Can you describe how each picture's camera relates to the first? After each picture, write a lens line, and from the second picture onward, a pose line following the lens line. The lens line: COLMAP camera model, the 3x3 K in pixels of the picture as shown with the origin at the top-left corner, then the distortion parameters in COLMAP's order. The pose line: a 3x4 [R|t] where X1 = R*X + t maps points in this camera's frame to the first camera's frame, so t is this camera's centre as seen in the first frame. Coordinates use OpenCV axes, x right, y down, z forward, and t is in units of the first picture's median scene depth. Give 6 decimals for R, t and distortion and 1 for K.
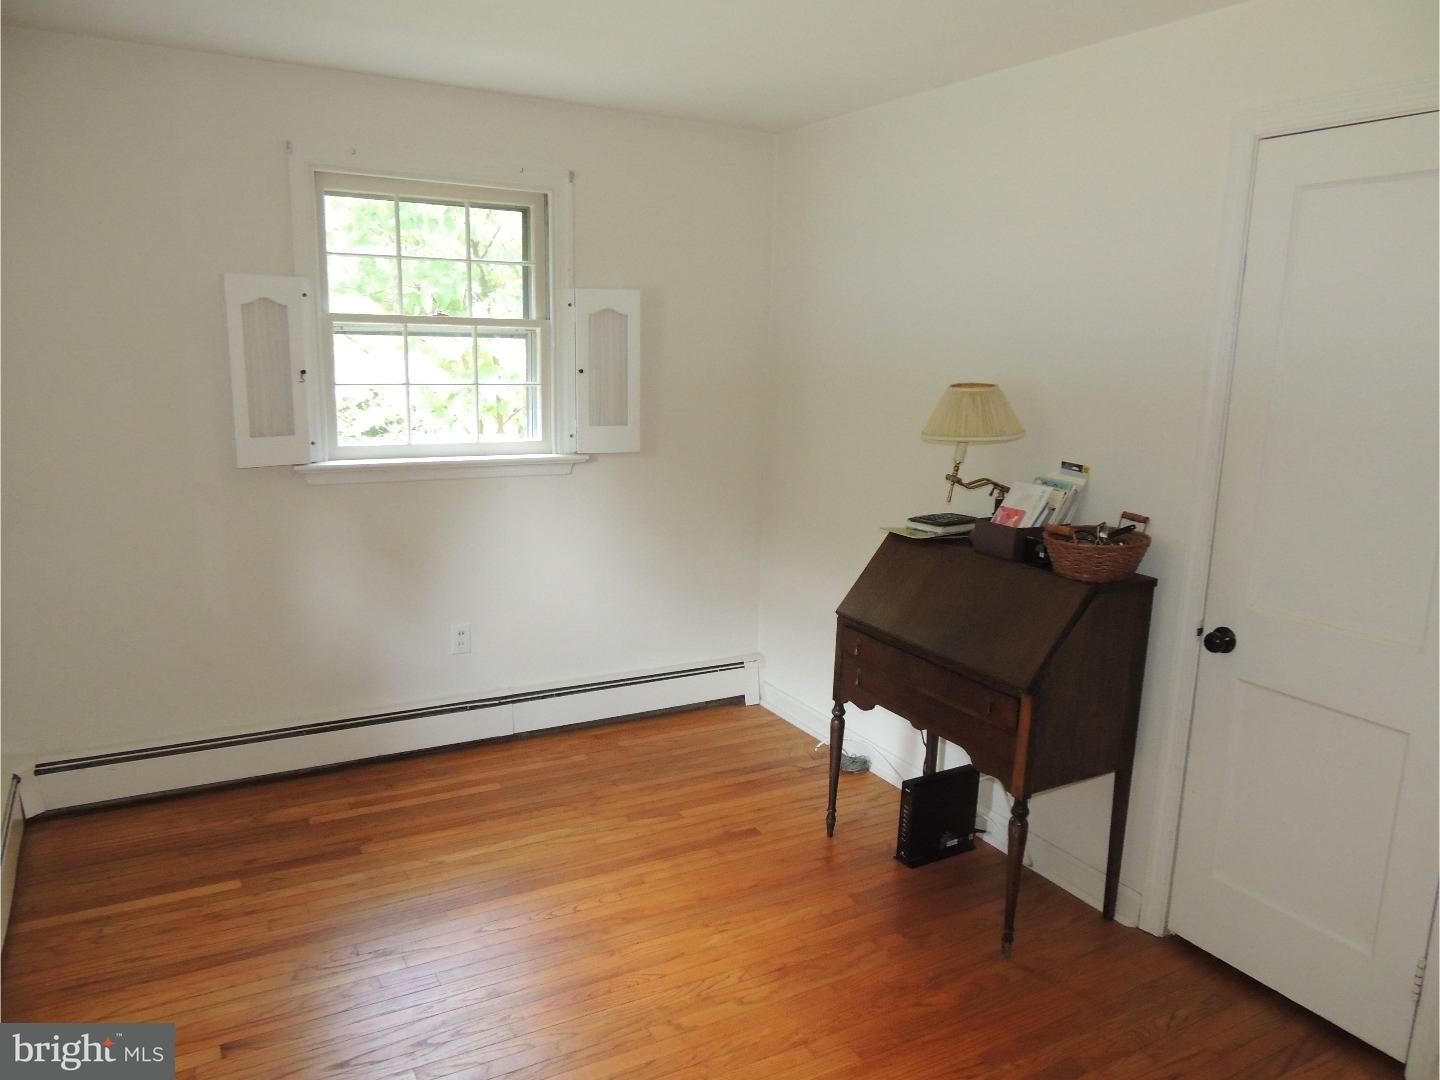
lens RADIAL K [[1034.7, 0, 720.0], [0, 1034.7, 540.0], [0, 0, 1]] dist [0.000933, -0.004188]
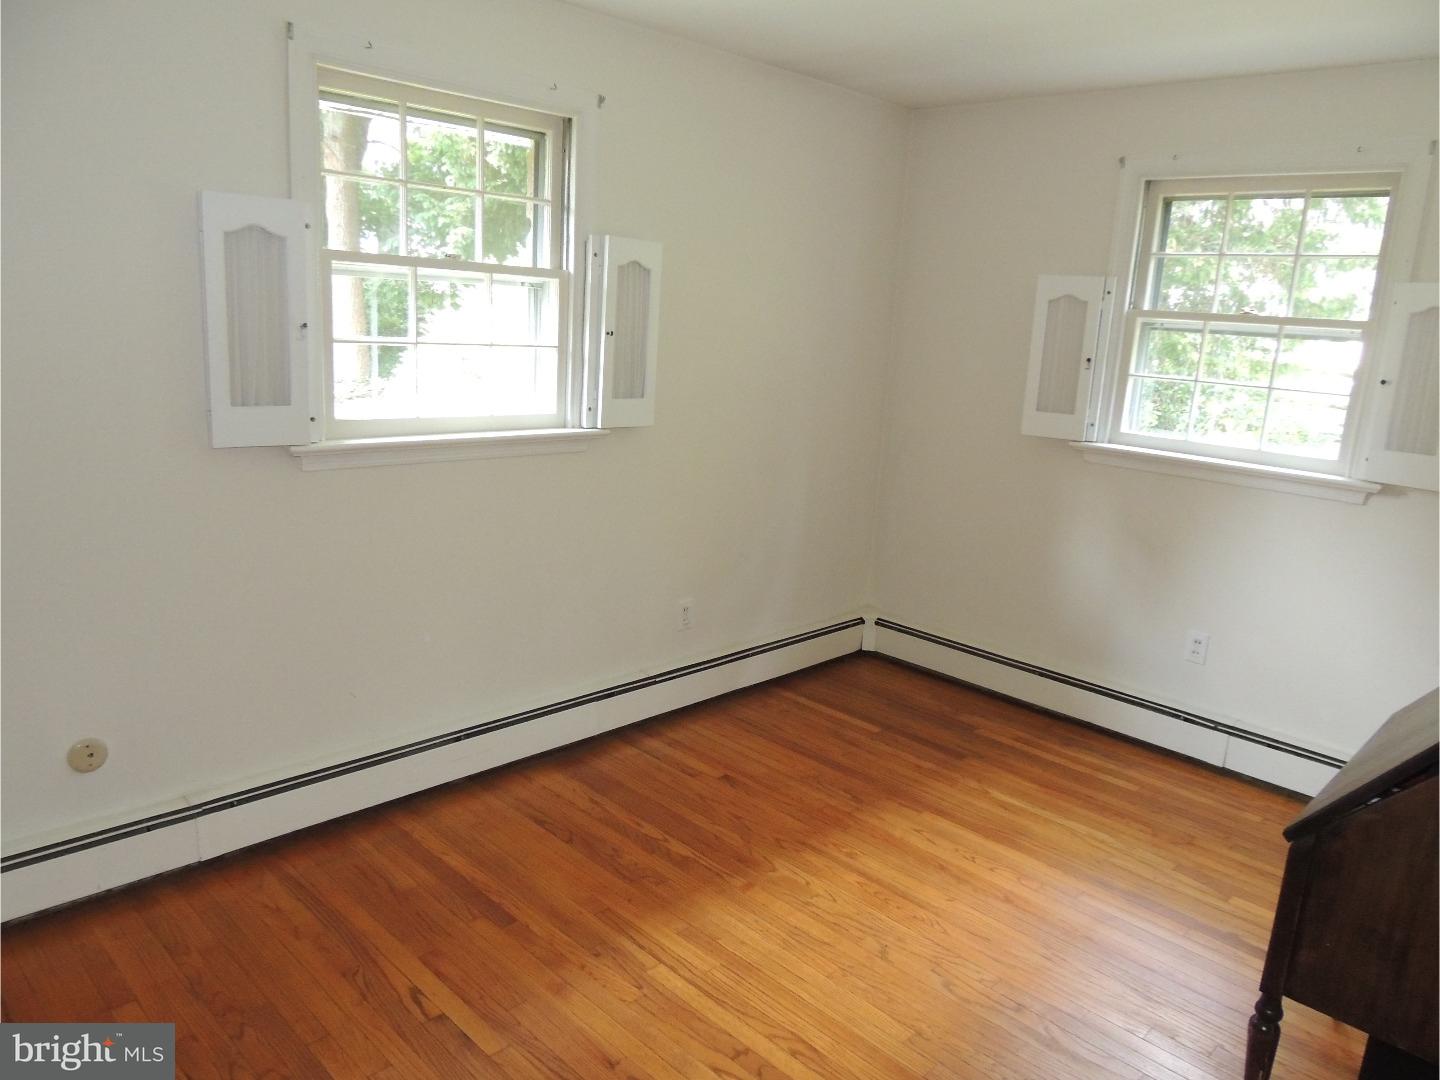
lens RADIAL K [[1034.7, 0, 720.0], [0, 1034.7, 540.0], [0, 0, 1]] dist [0.000933, -0.004188]
pose [[0.282658, 0.205657, -0.936915, 0.571666], [-0.234913, 0.961844, 0.140258, -0.036209], [0.930011, 0.180448, 0.320184, 0.289297]]
